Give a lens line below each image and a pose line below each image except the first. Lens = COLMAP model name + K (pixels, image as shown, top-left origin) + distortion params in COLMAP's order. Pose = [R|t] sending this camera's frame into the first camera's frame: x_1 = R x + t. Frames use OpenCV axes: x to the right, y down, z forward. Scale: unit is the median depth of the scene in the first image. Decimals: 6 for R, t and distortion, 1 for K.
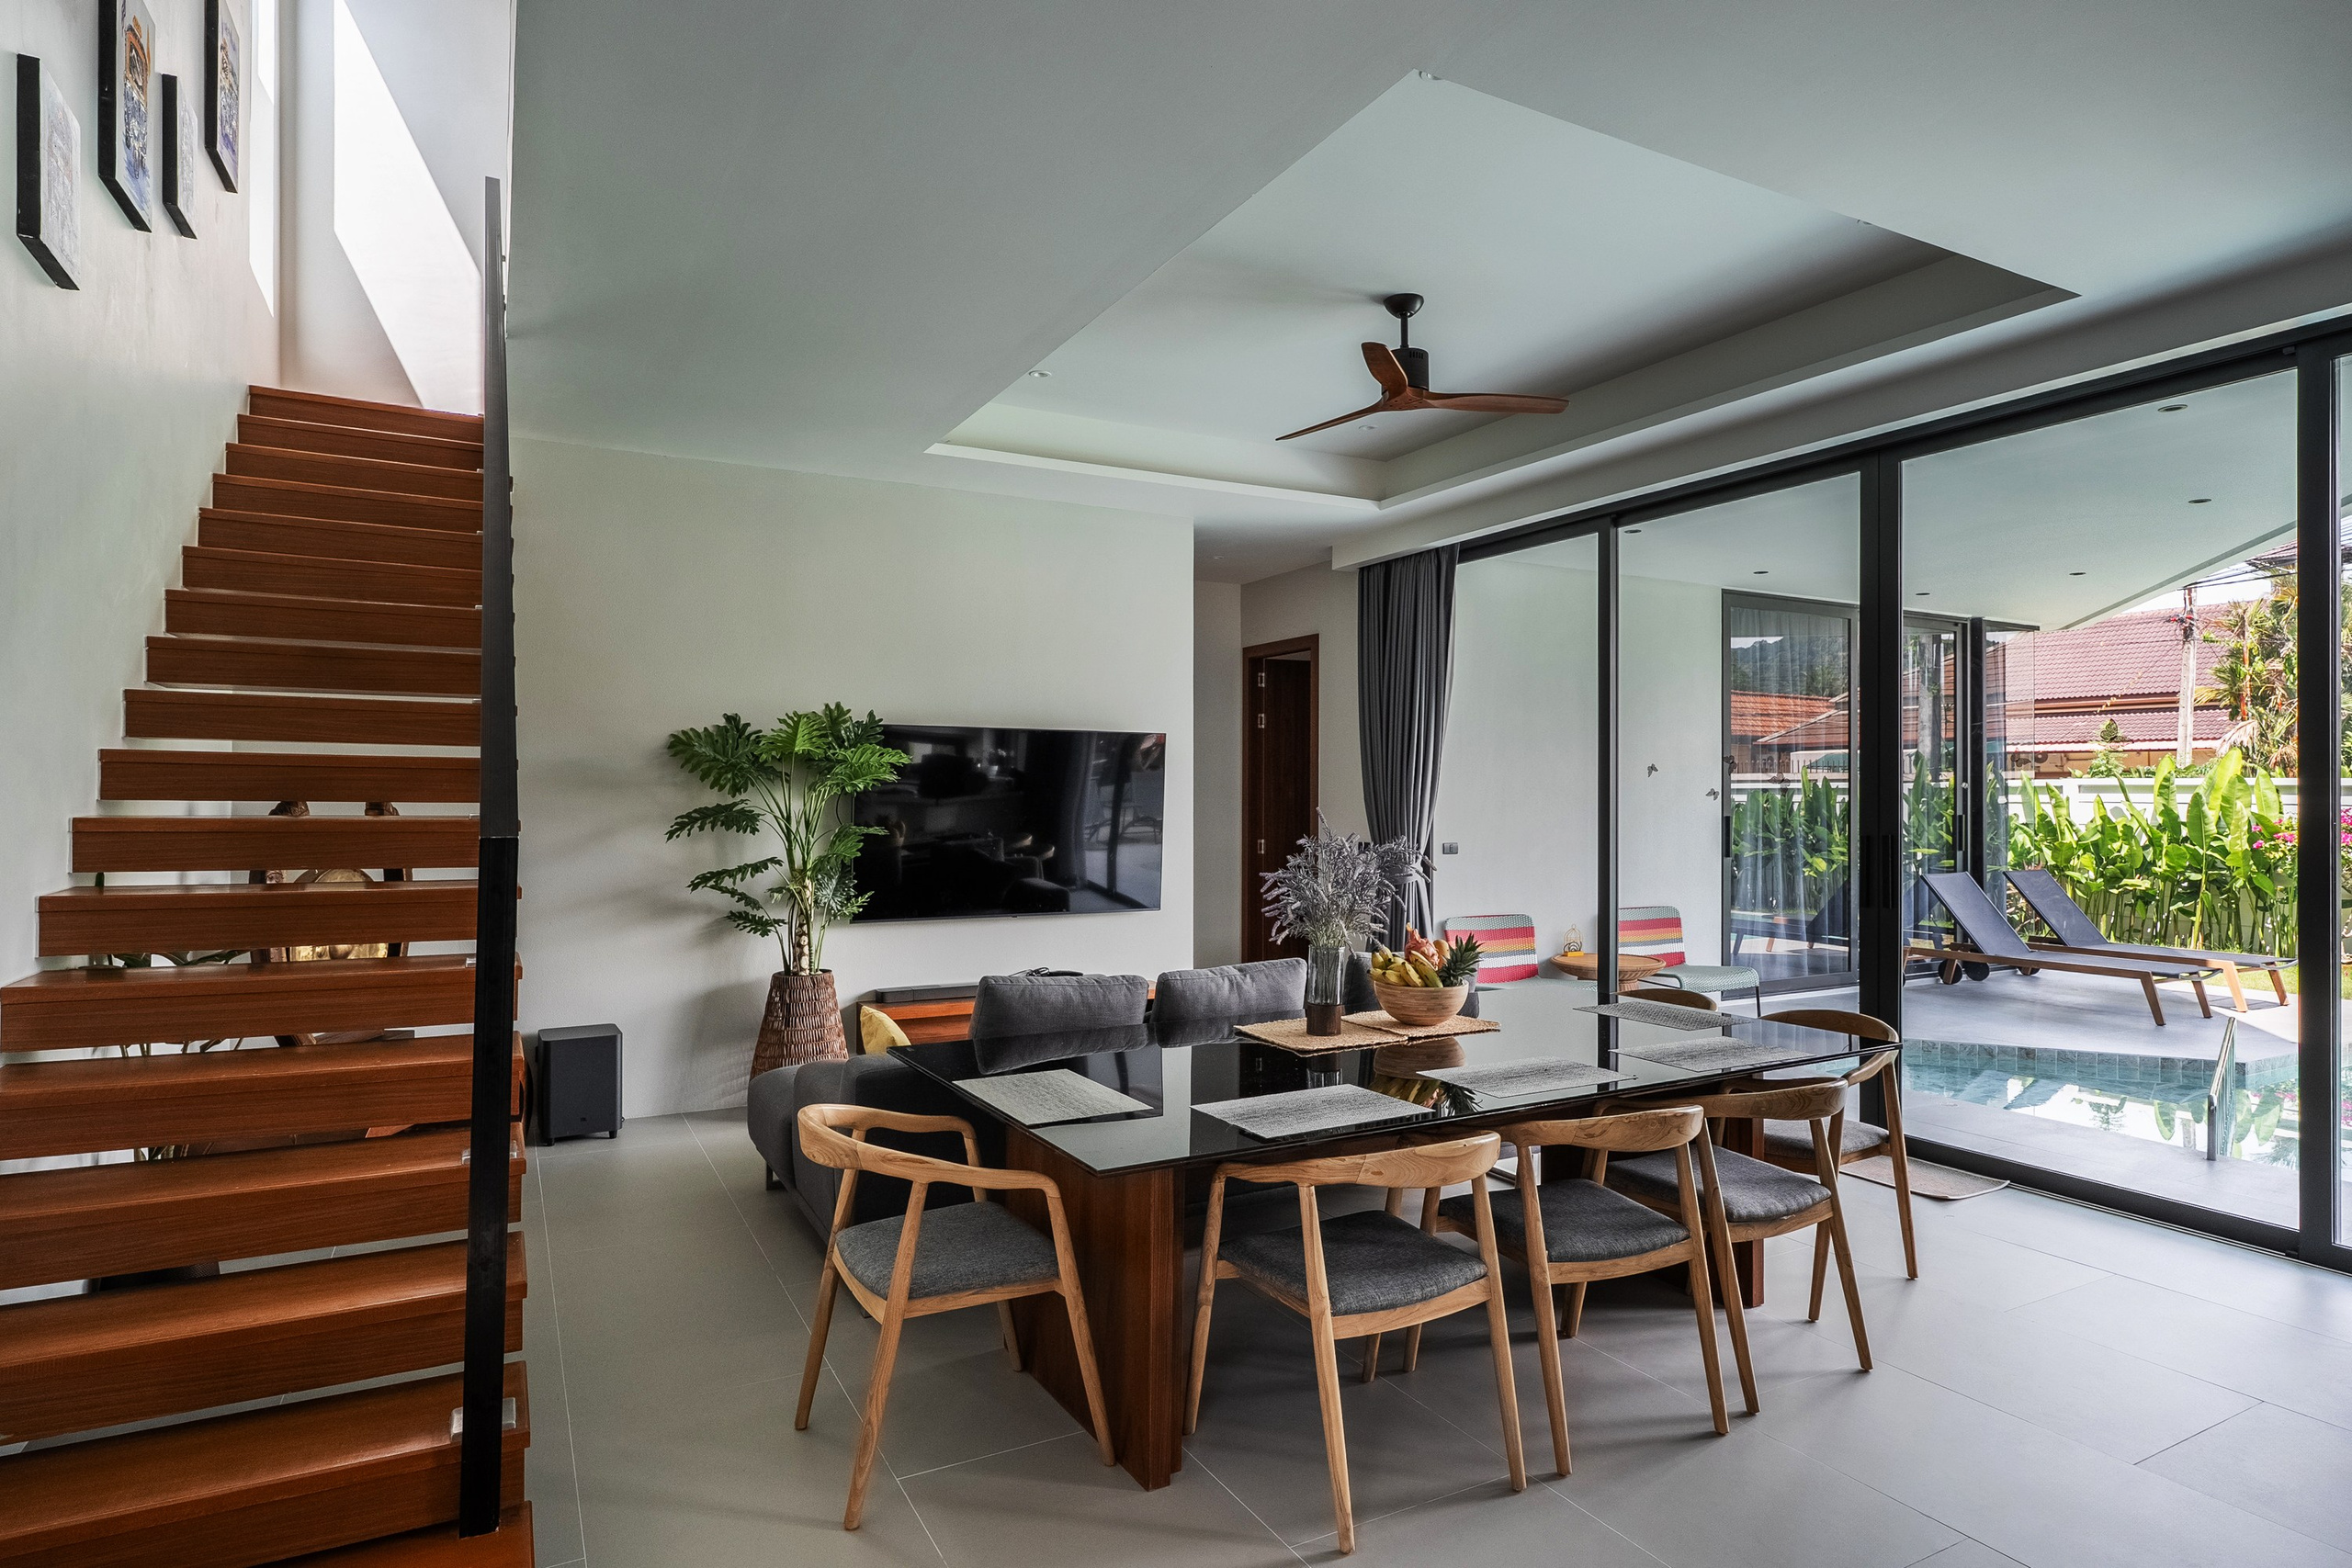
lens RADIAL K [[1308.3, 0, 1182.3], [0, 1308.3, 786.1], [0, 0, 1]] dist [-0.002935, 0.000829]
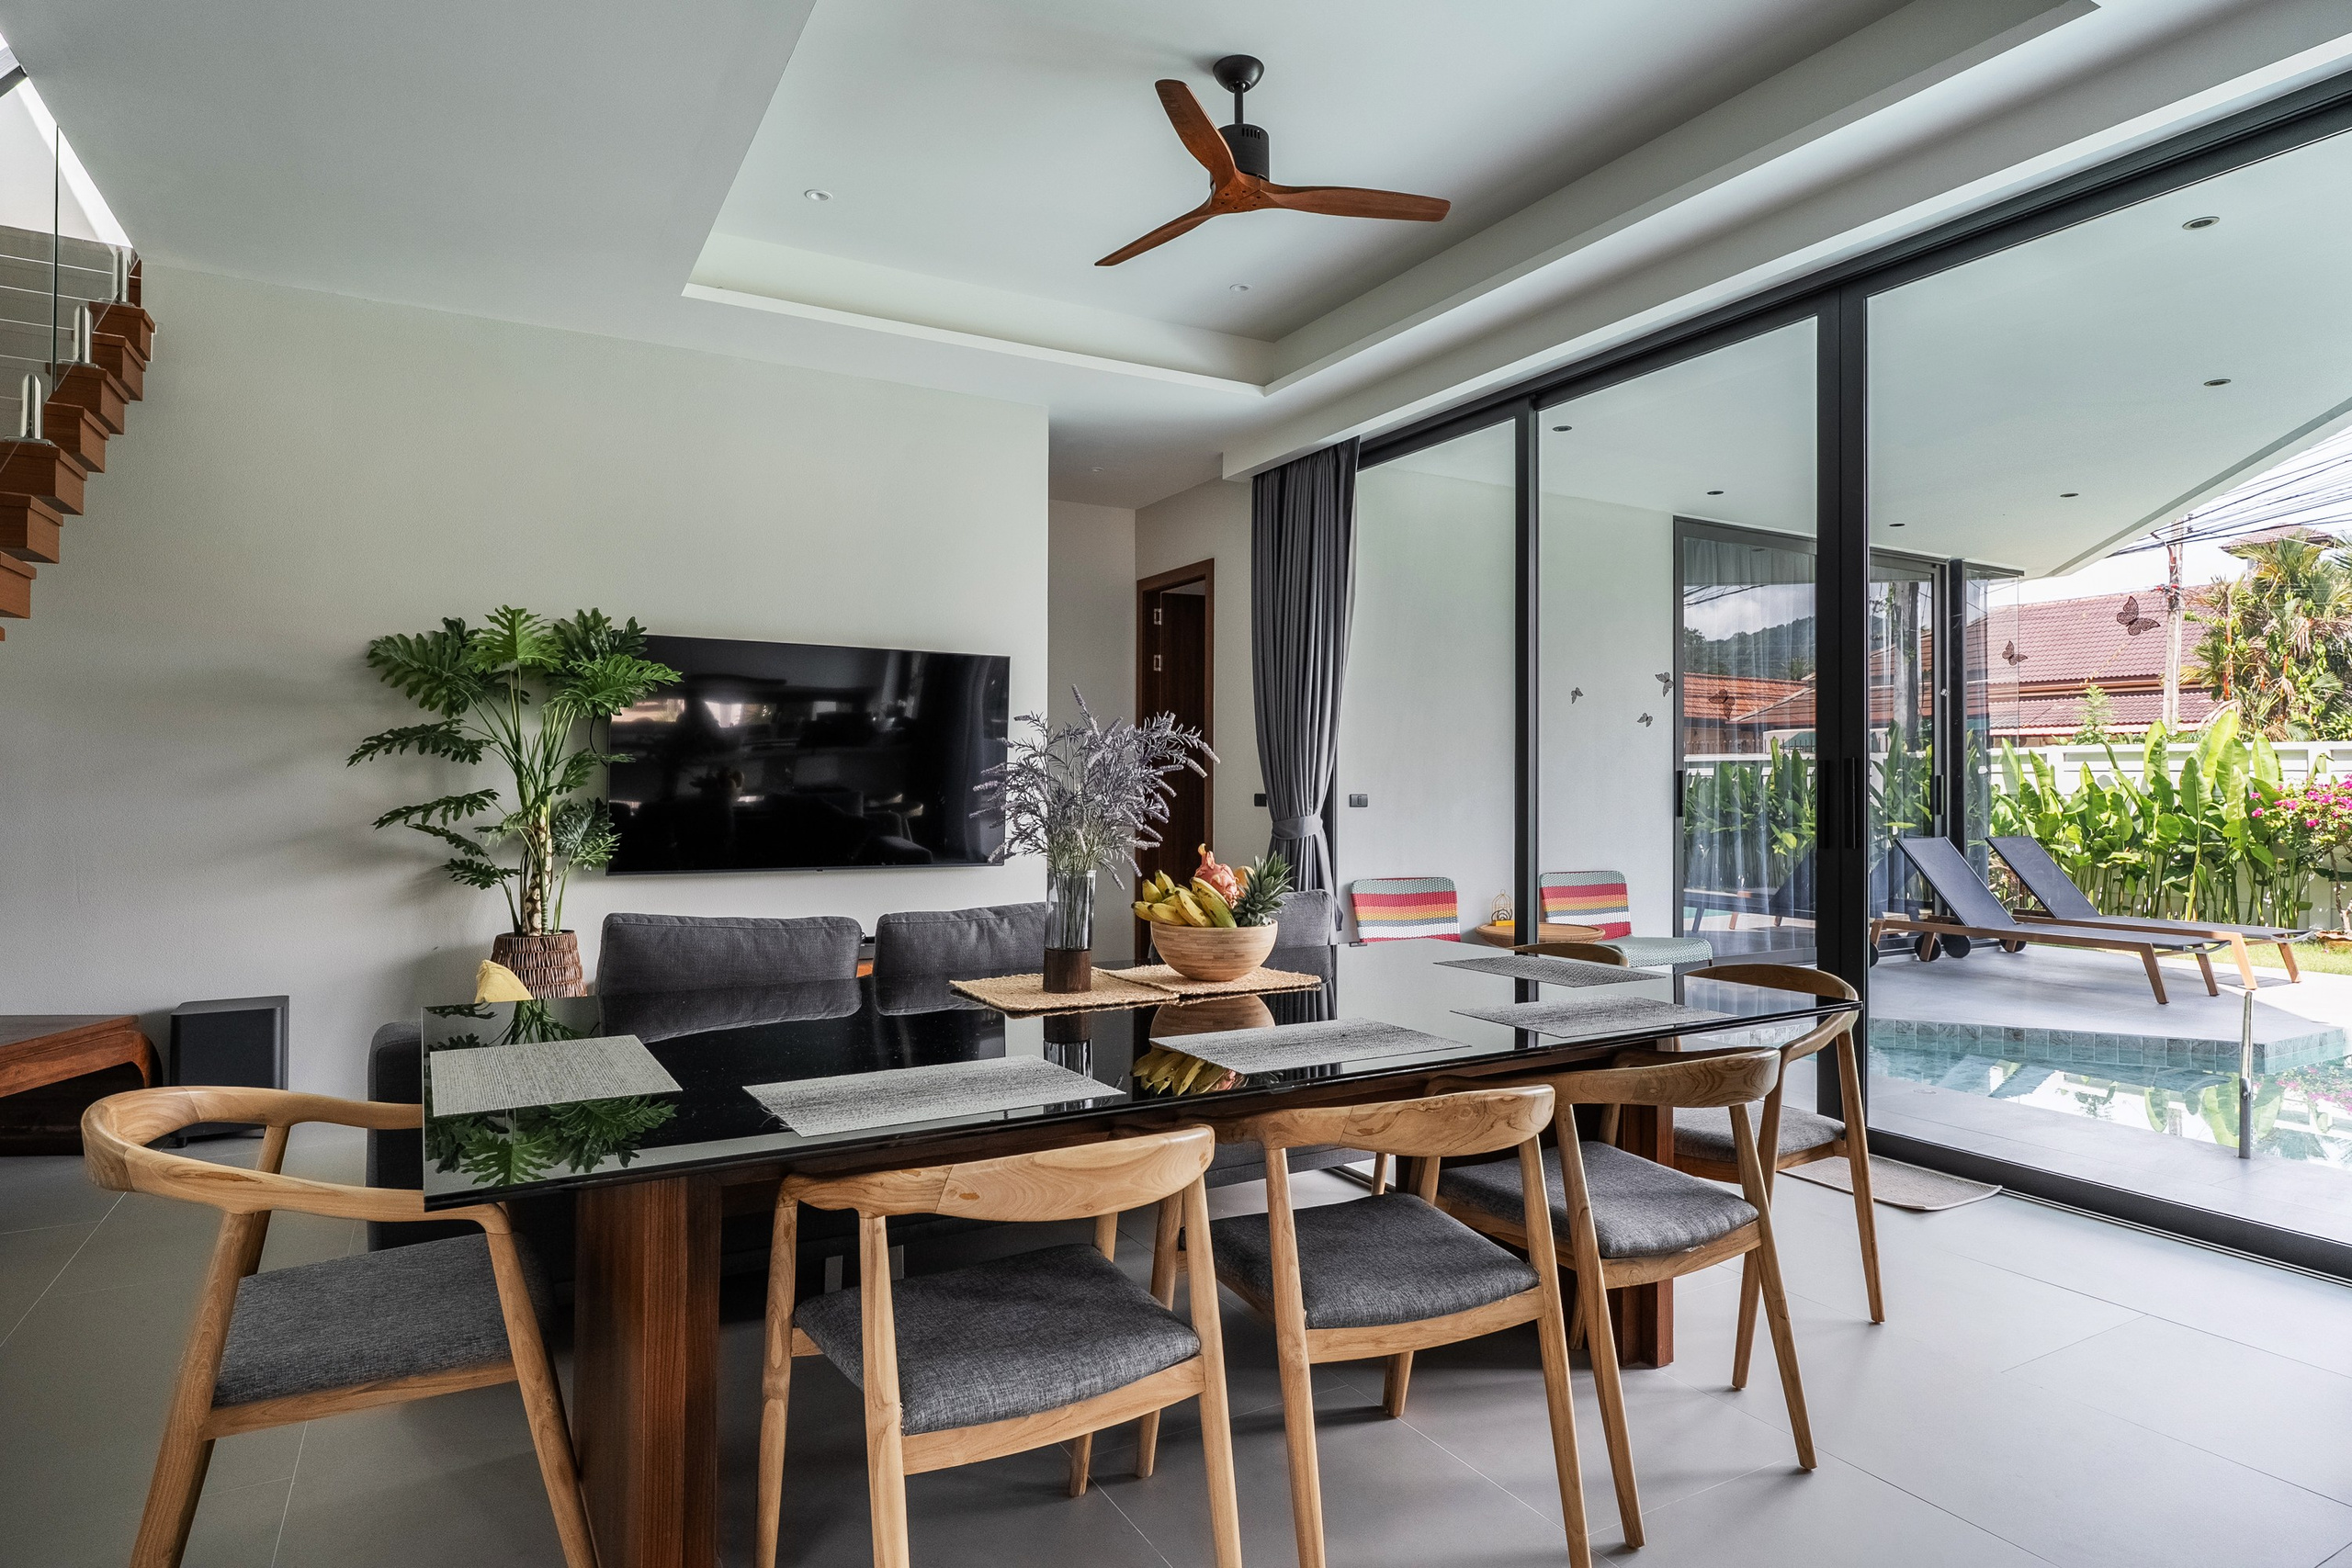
lens RADIAL K [[1326.6, 0, 1179.3], [0, 1326.6, 771.8], [0, 0, 1]] dist [-0.000868, -0.001729]
pose [[0.999848, 0.001523, 0.017352, 0.085864], [-0.001464, 0.999993, -0.003431, 0.038767], [-0.017357, 0.003405, 0.999844, 0.145733]]
